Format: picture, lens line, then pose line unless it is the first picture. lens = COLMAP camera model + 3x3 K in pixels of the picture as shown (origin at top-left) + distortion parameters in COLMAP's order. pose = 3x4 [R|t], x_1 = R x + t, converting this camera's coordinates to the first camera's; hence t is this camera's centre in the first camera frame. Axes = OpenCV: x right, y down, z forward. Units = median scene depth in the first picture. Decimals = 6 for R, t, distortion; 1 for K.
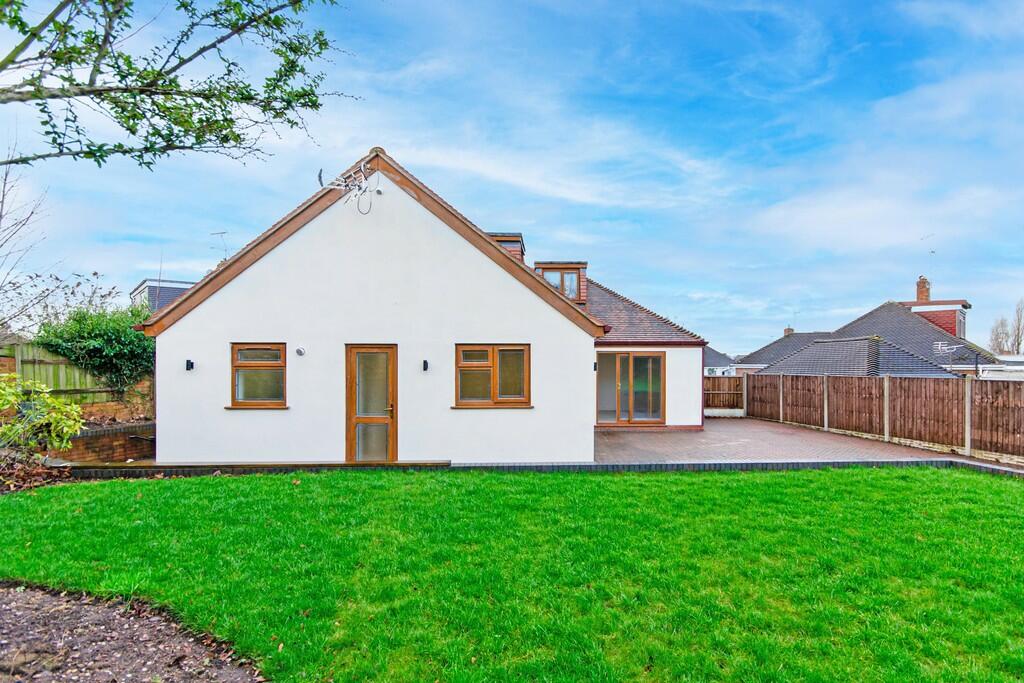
lens RADIAL K [[484.0, 0, 549.1], [0, 484.0, 356.6], [0, 0, 1]] dist [-0.011111, -0.000465]
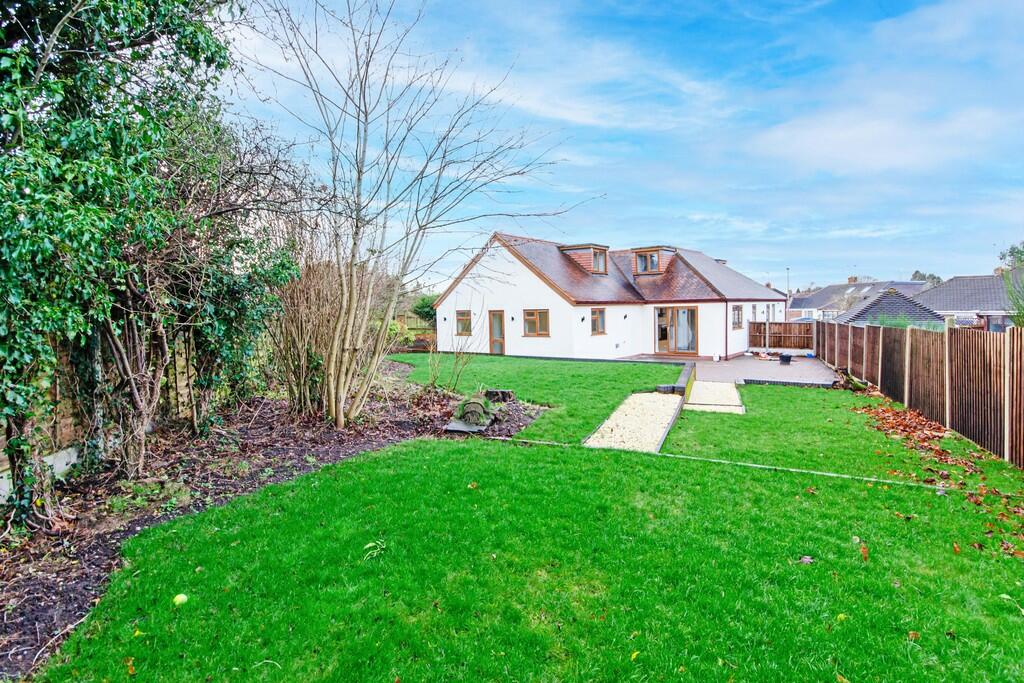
lens RADIAL K [[522.5, 0, 510.8], [0, 522.5, 327.6], [0, 0, 1]] dist [-0.000061, -0.000032]
pose [[0.771633, 0.006786, -0.636032, 1.415410], [0.027269, 0.998671, 0.043739, -0.052411], [0.635483, -0.051094, 0.770422, -1.050025]]
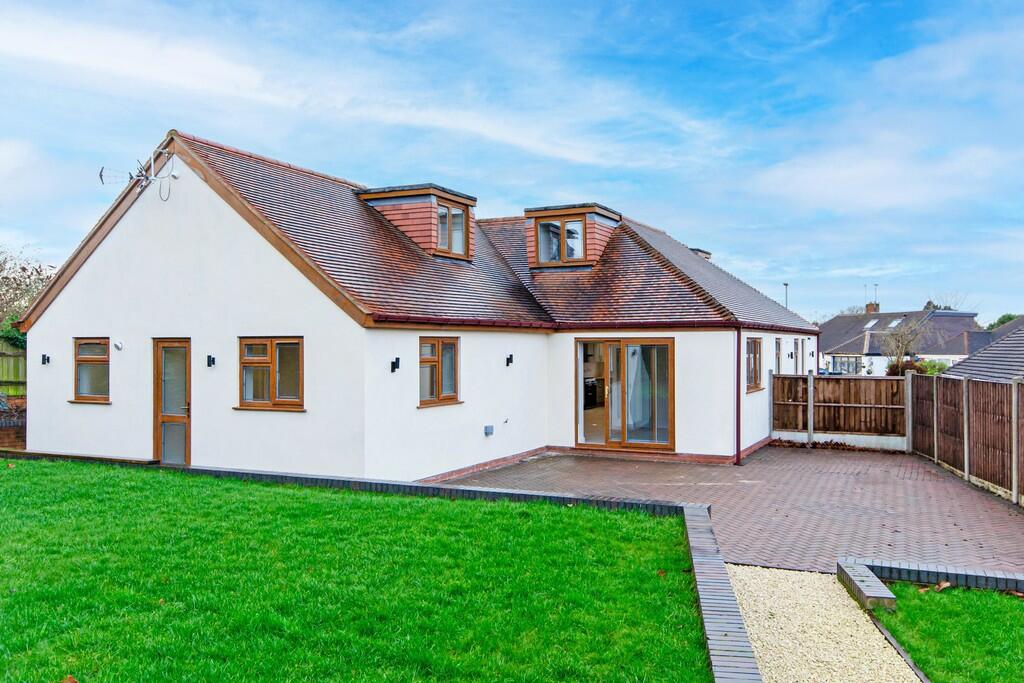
lens RADIAL K [[825.1, 0, 512.0], [0, 825.1, 341.5], [0, 0, 1]] dist [-0.029887, -0.002915]
pose [[0.884577, -0.004675, -0.466372, 0.964207], [0.007591, 0.999962, 0.004375, -0.020458], [0.466333, -0.007410, 0.884578, -0.110479]]
